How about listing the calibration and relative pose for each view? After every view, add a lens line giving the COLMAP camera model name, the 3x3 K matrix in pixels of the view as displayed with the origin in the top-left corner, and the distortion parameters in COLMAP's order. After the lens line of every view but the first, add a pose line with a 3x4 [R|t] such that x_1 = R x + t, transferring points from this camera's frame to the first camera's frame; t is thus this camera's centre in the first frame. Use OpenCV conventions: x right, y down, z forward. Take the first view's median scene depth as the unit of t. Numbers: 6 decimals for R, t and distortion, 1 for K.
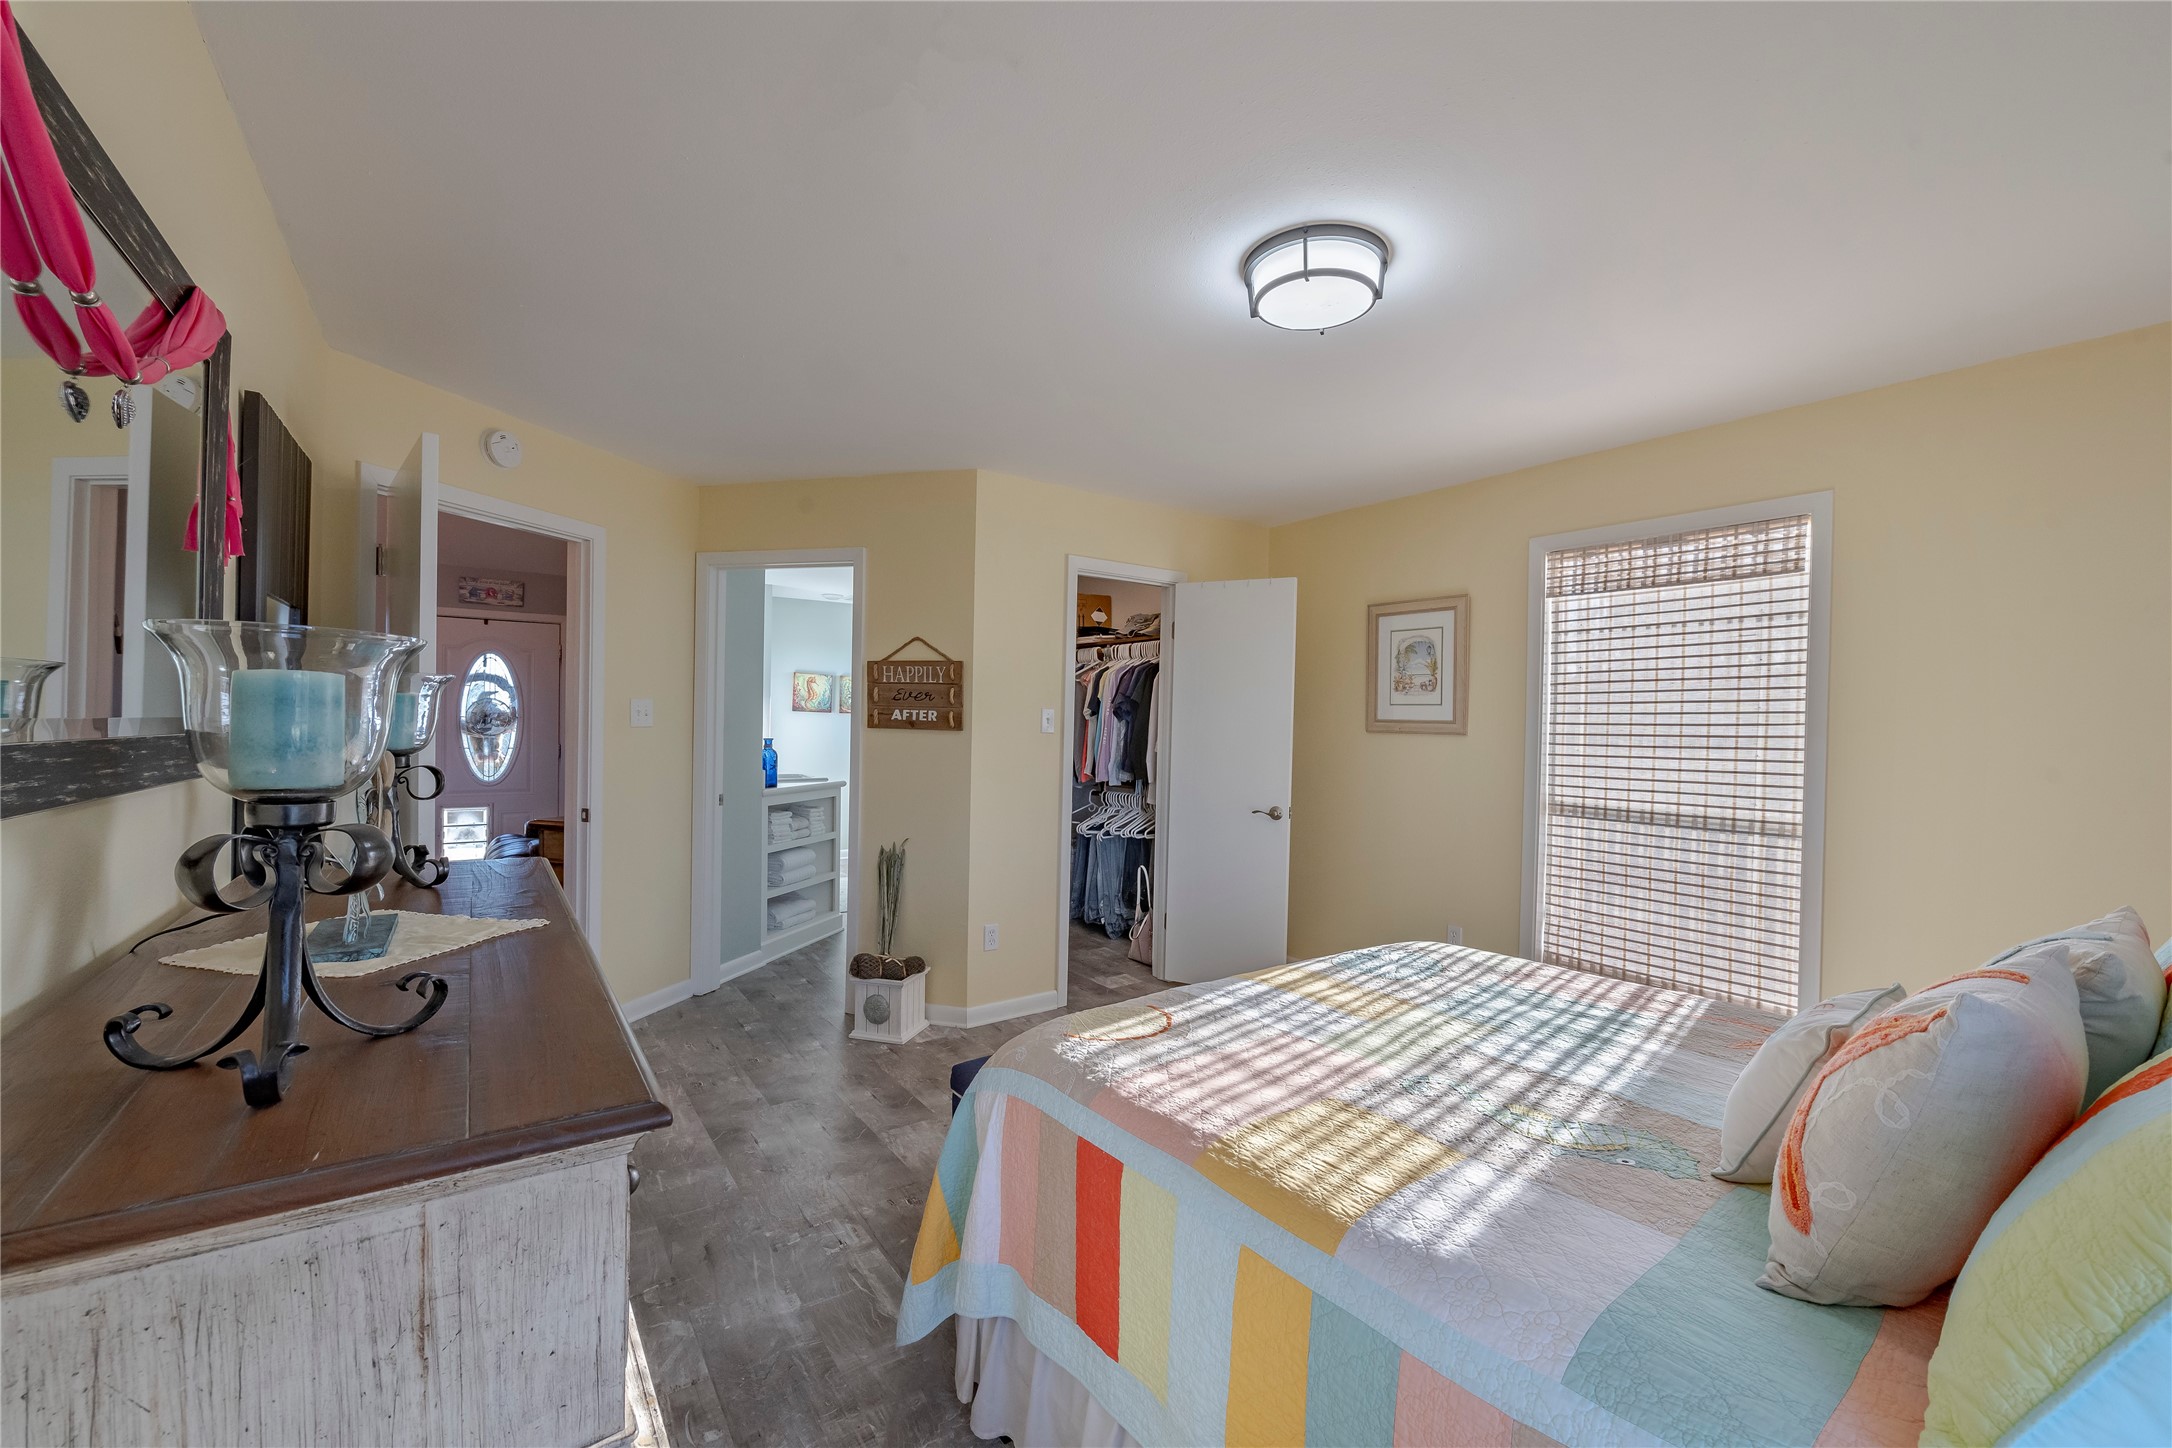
lens RADIAL K [[857.7, 0, 1096.3], [0, 857.7, 731.0], [0, 0, 1]] dist [-0.007886, -0.000387]
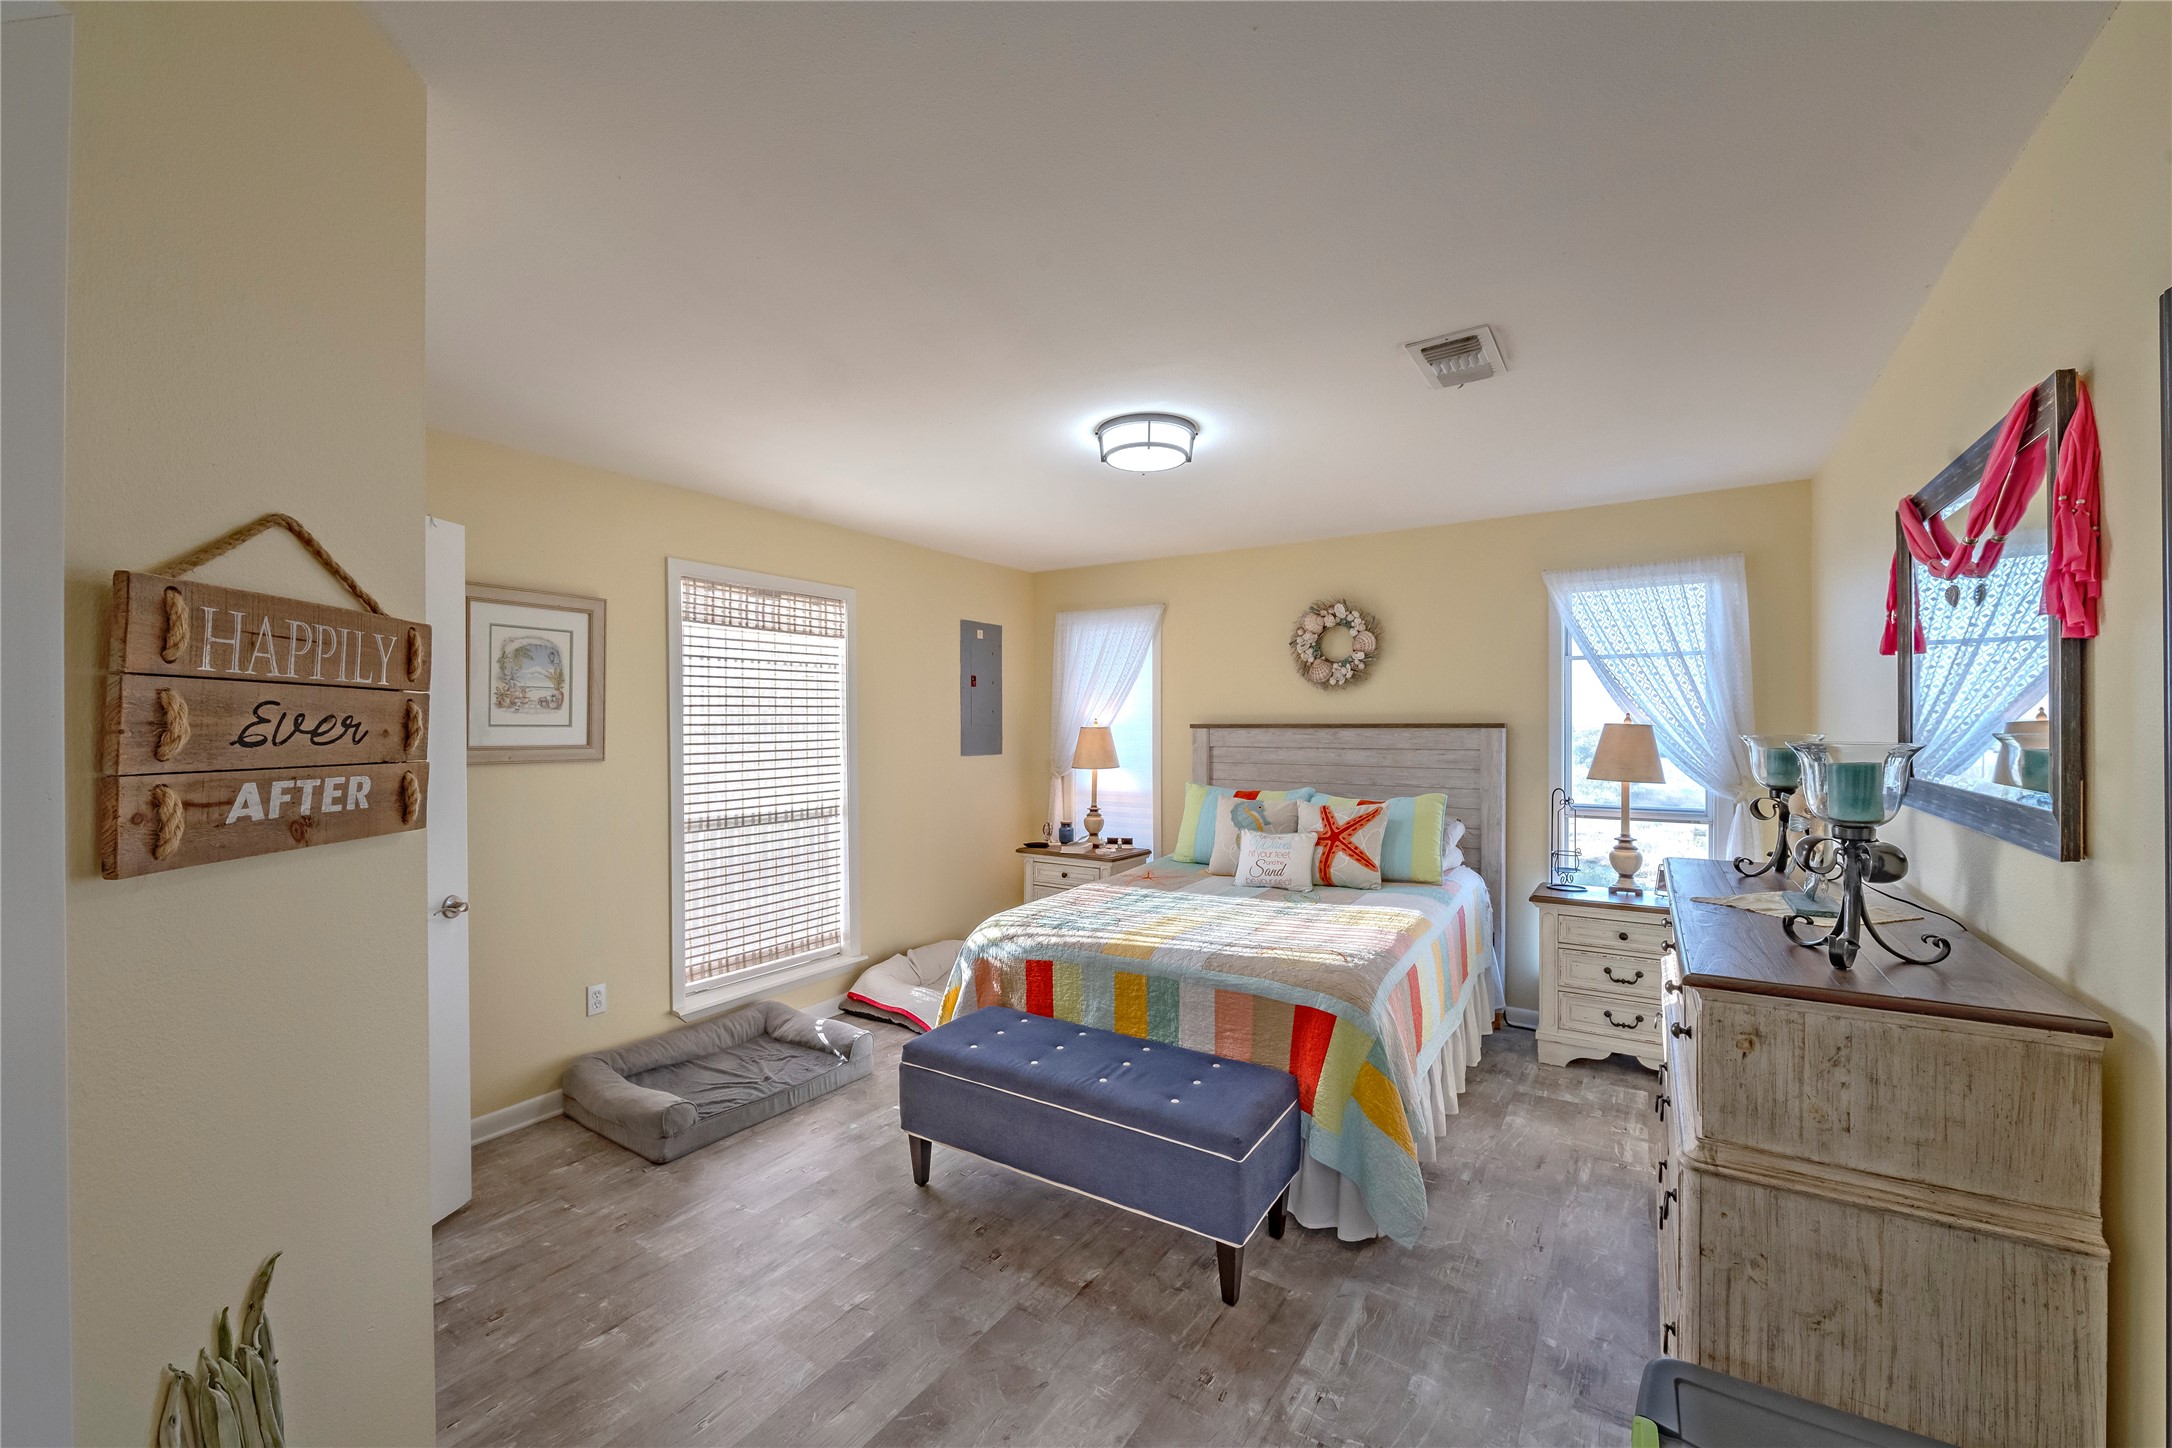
lens RADIAL K [[857.7, 0, 1096.3], [0, 857.7, 731.0], [0, 0, 1]] dist [-0.007886, -0.000387]
pose [[-0.368238, -0.021513, 0.929483, -0.604010], [0.009079, 0.999601, 0.026733, -0.047876], [-0.929687, 0.018283, -0.367896, 0.924508]]
